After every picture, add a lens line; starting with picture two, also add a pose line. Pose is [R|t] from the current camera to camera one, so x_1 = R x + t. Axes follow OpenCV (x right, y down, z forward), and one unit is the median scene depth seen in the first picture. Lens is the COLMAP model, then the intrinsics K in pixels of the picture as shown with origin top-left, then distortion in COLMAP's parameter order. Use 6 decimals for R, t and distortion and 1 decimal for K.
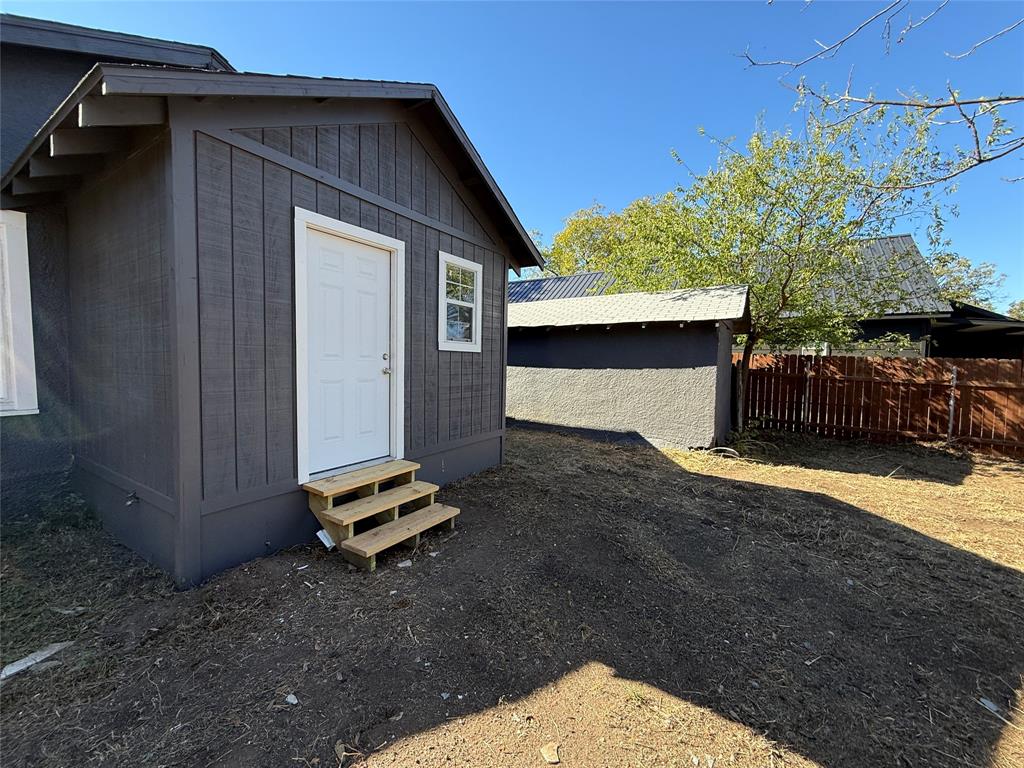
lens RADIAL K [[406.8, 0, 510.3], [0, 406.8, 384.9], [0, 0, 1]] dist [-0.001793, 0.000379]
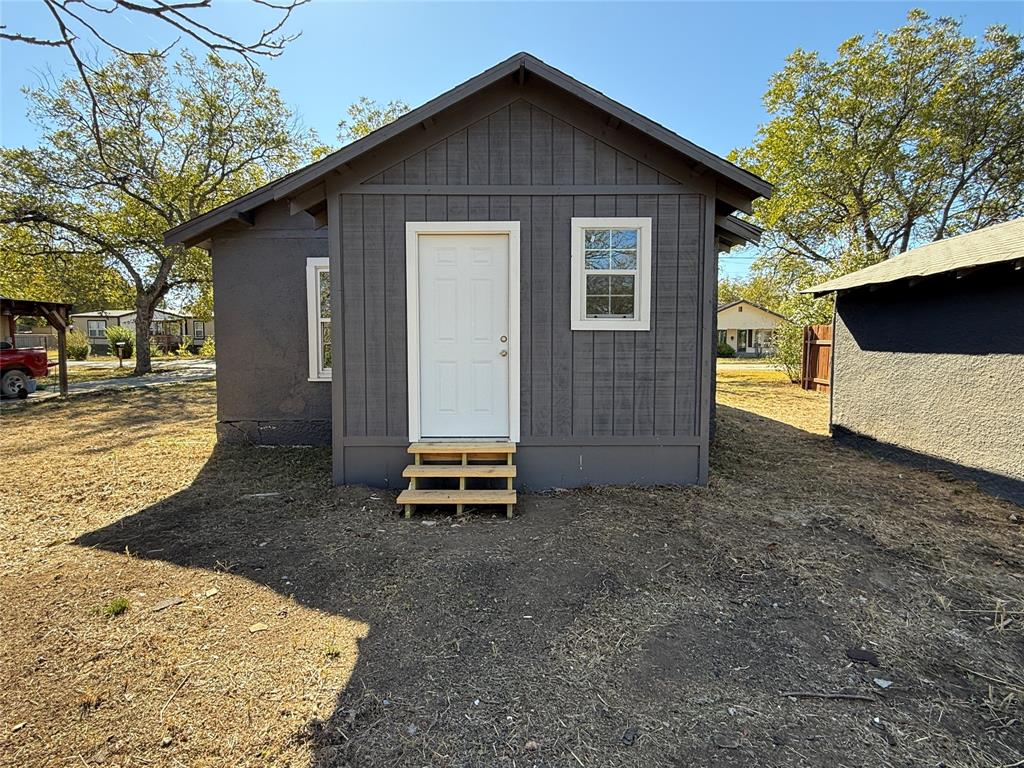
lens RADIAL K [[524.7, 0, 510.2], [0, 524.7, 382.7], [0, 0, 1]] dist [0.000650, -0.000586]
pose [[0.539984, 0.041328, -0.840660, 0.802589], [-0.040466, 0.998914, 0.023115, 0.009215], [0.840702, 0.021536, 0.541070, 0.301960]]
